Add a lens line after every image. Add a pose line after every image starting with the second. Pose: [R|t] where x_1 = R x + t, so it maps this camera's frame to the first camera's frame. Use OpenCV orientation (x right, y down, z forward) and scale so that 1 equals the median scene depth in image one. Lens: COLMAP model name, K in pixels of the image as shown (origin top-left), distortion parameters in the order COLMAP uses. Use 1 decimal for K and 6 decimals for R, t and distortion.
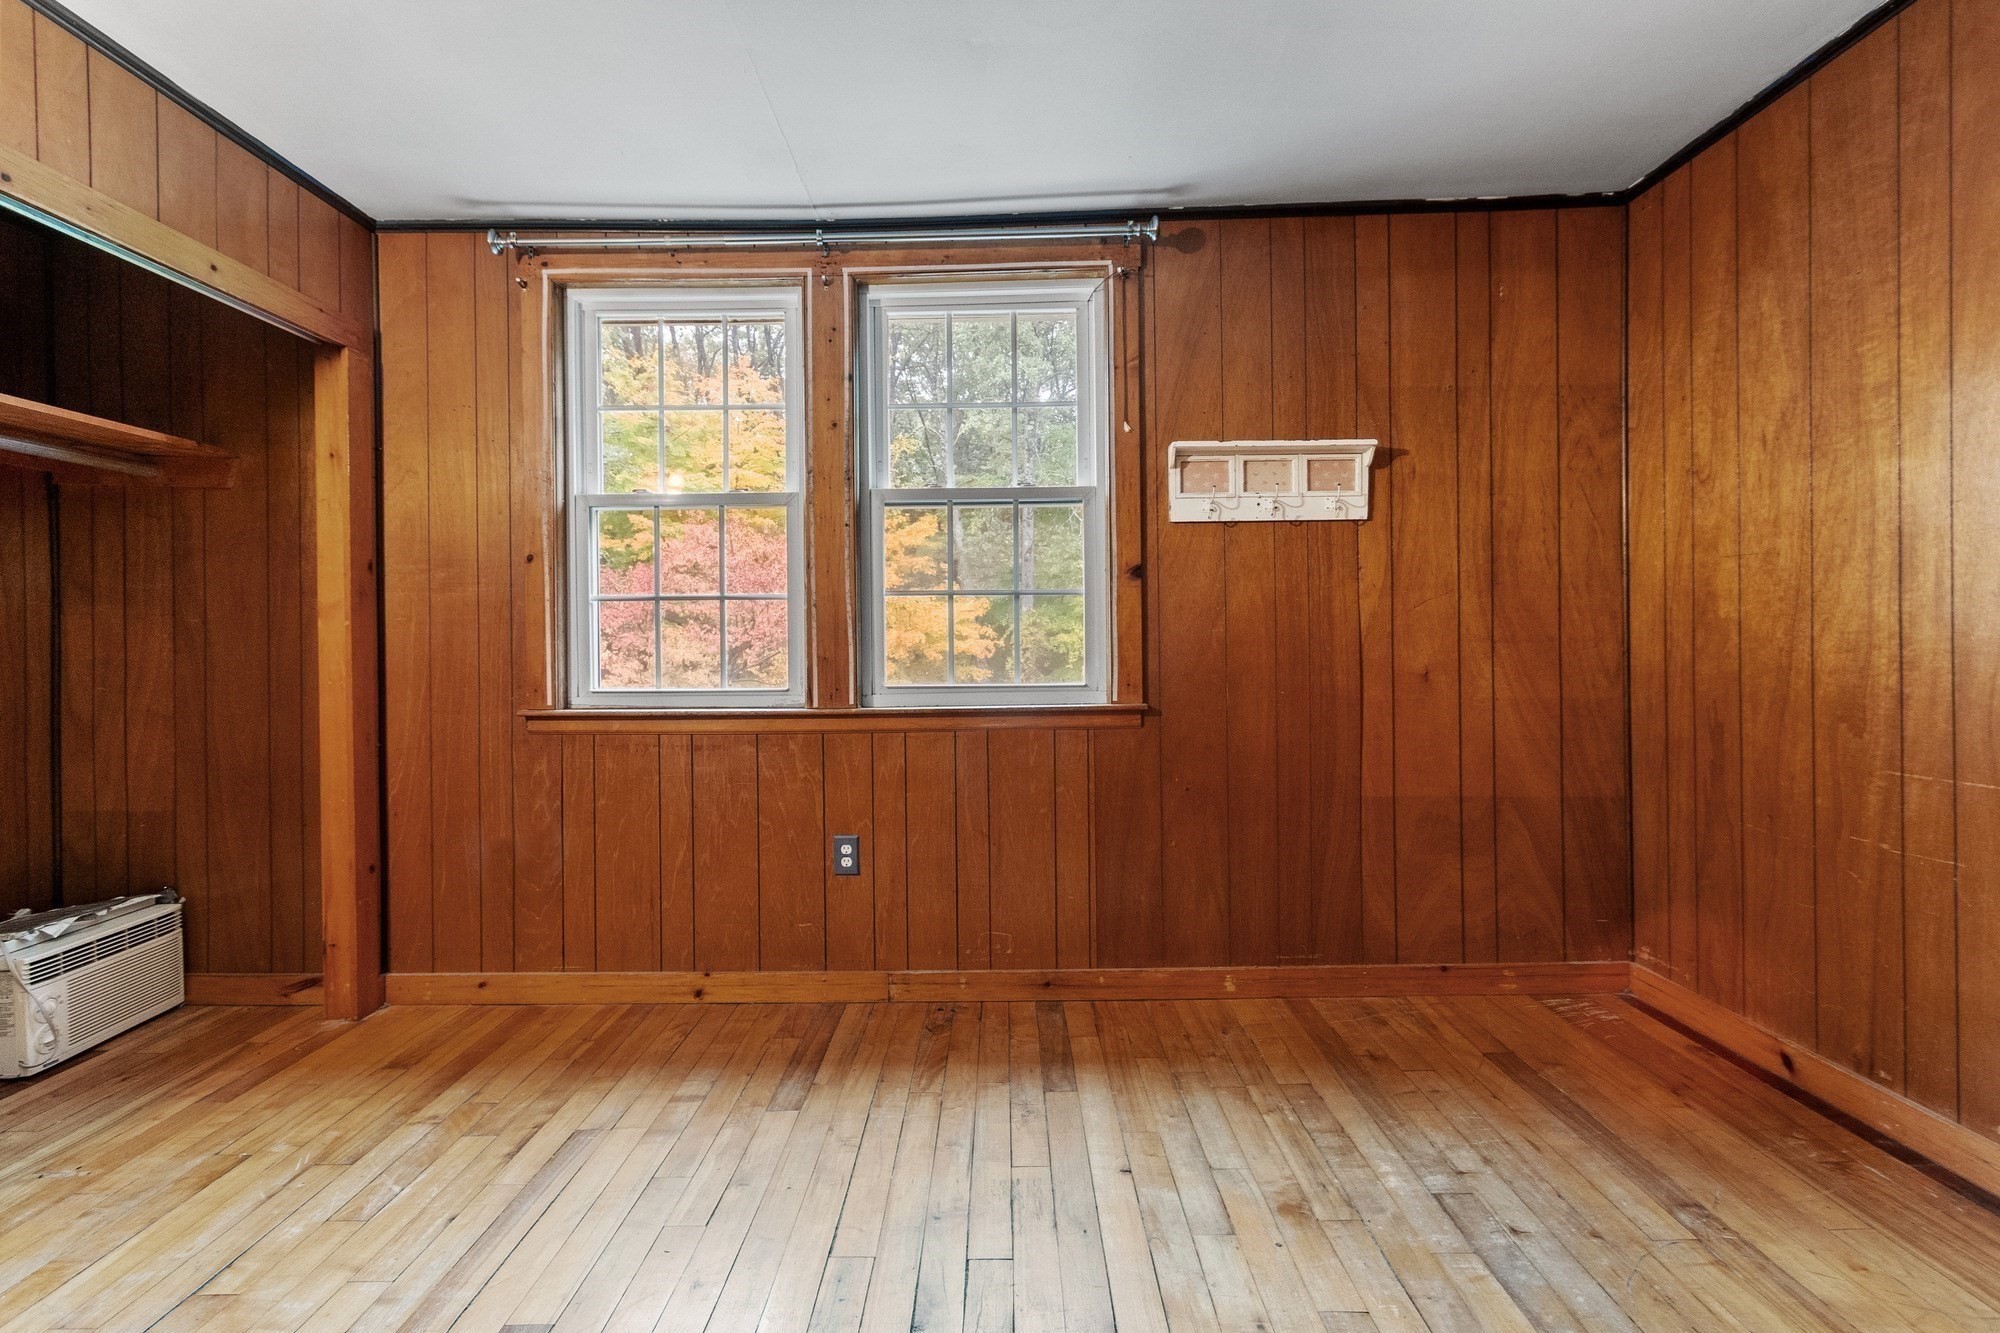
lens RADIAL K [[883.8, 0, 988.8], [0, 883.8, 652.9], [0, 0, 1]] dist [0.000214, -0.001582]
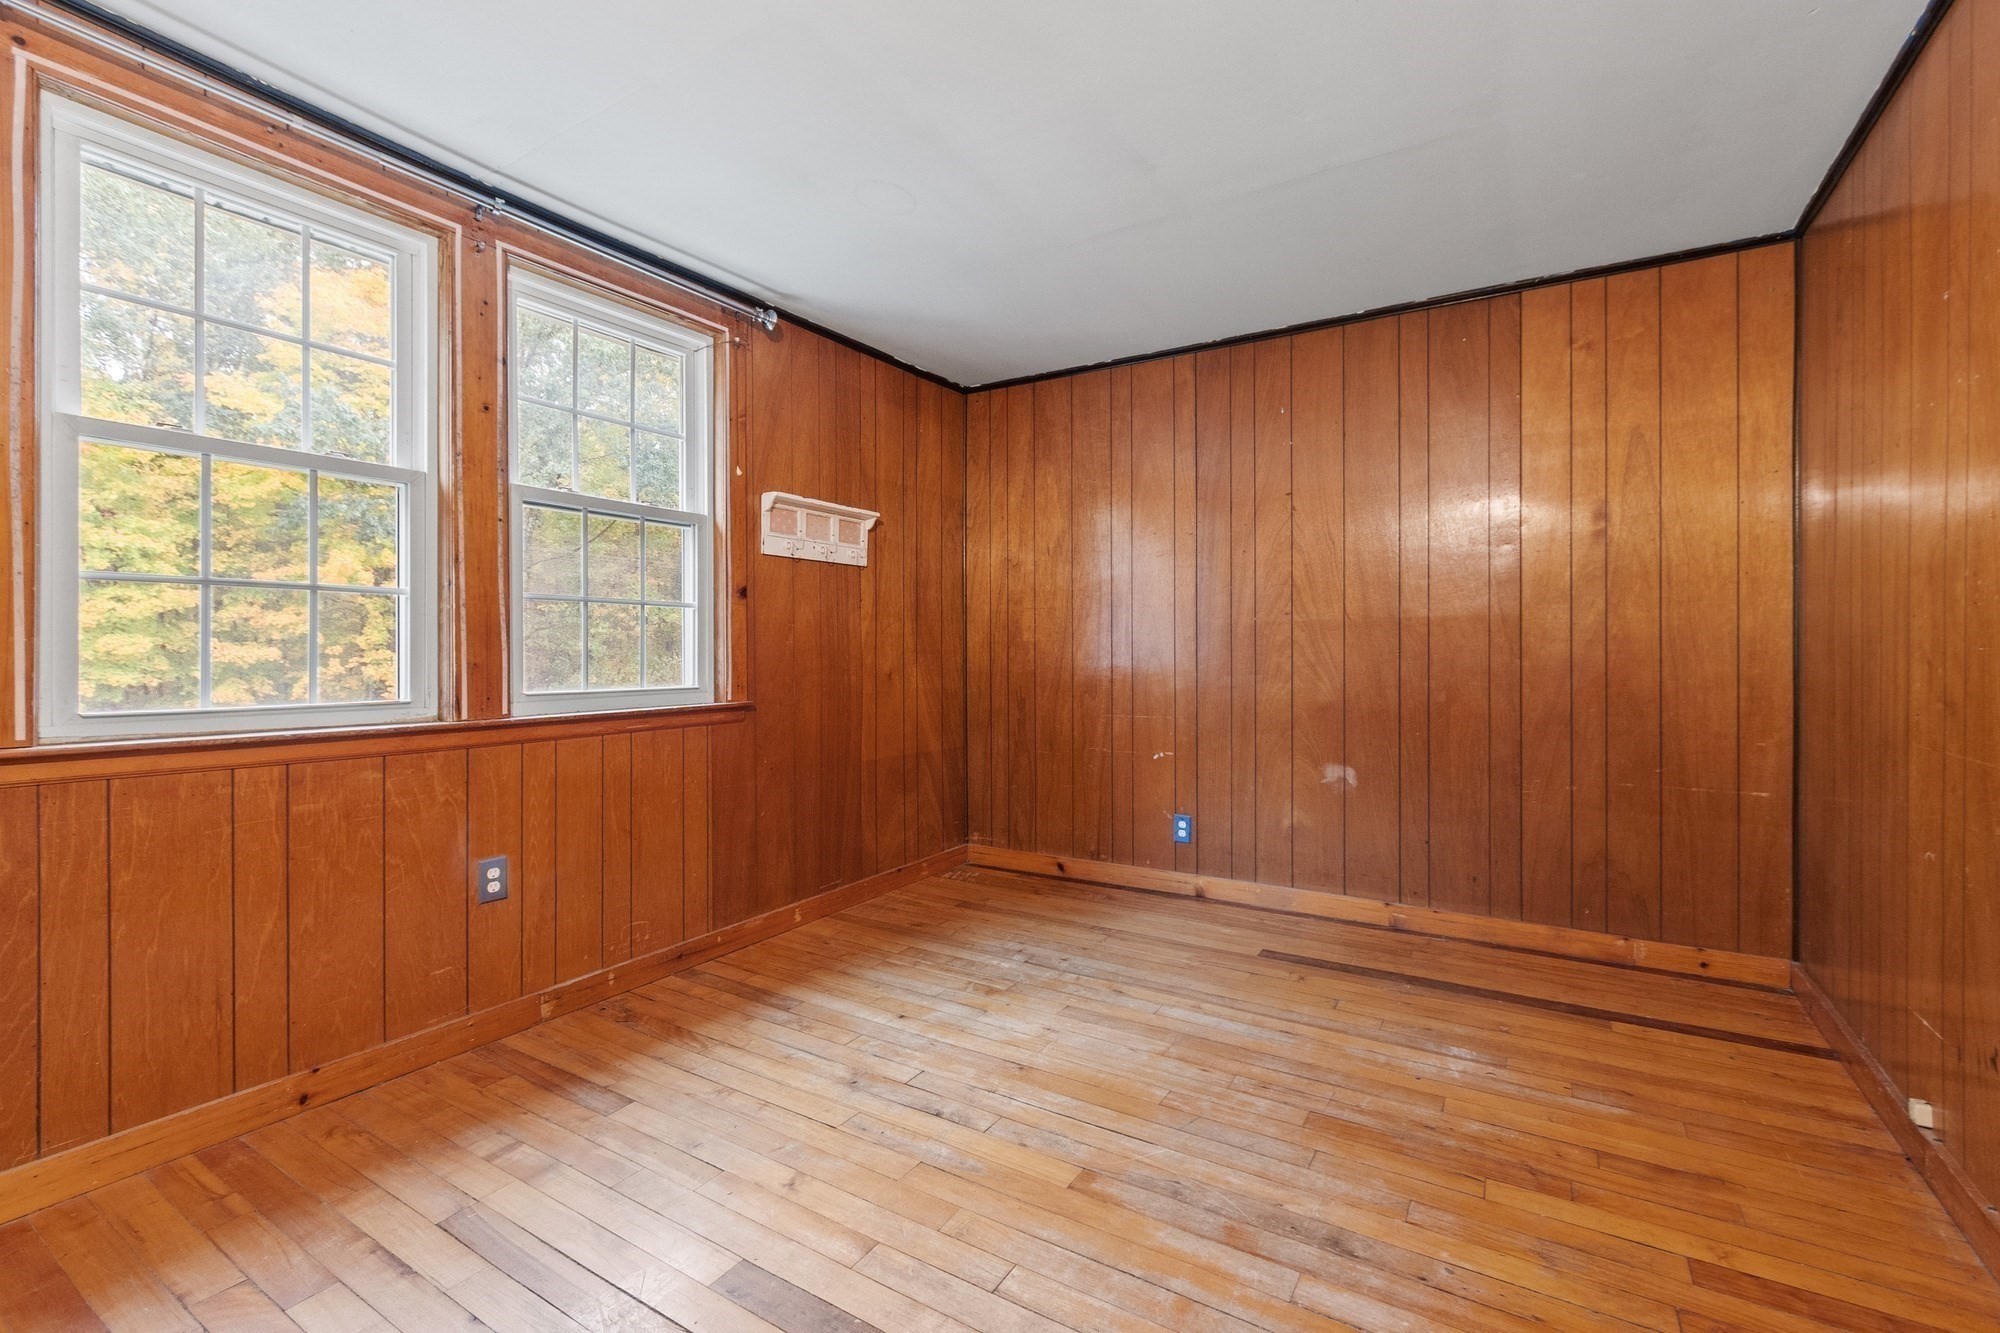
lens RADIAL K [[883.8, 0, 1009.6], [0, 883.8, 654.6], [0, 0, 1]] dist [0.000214, -0.001582]
pose [[0.506848, 0.007590, 0.862002, -0.690296], [0.001514, 0.999952, -0.009695, 0.005744], [-0.862034, 0.006219, 0.506812, 0.075817]]
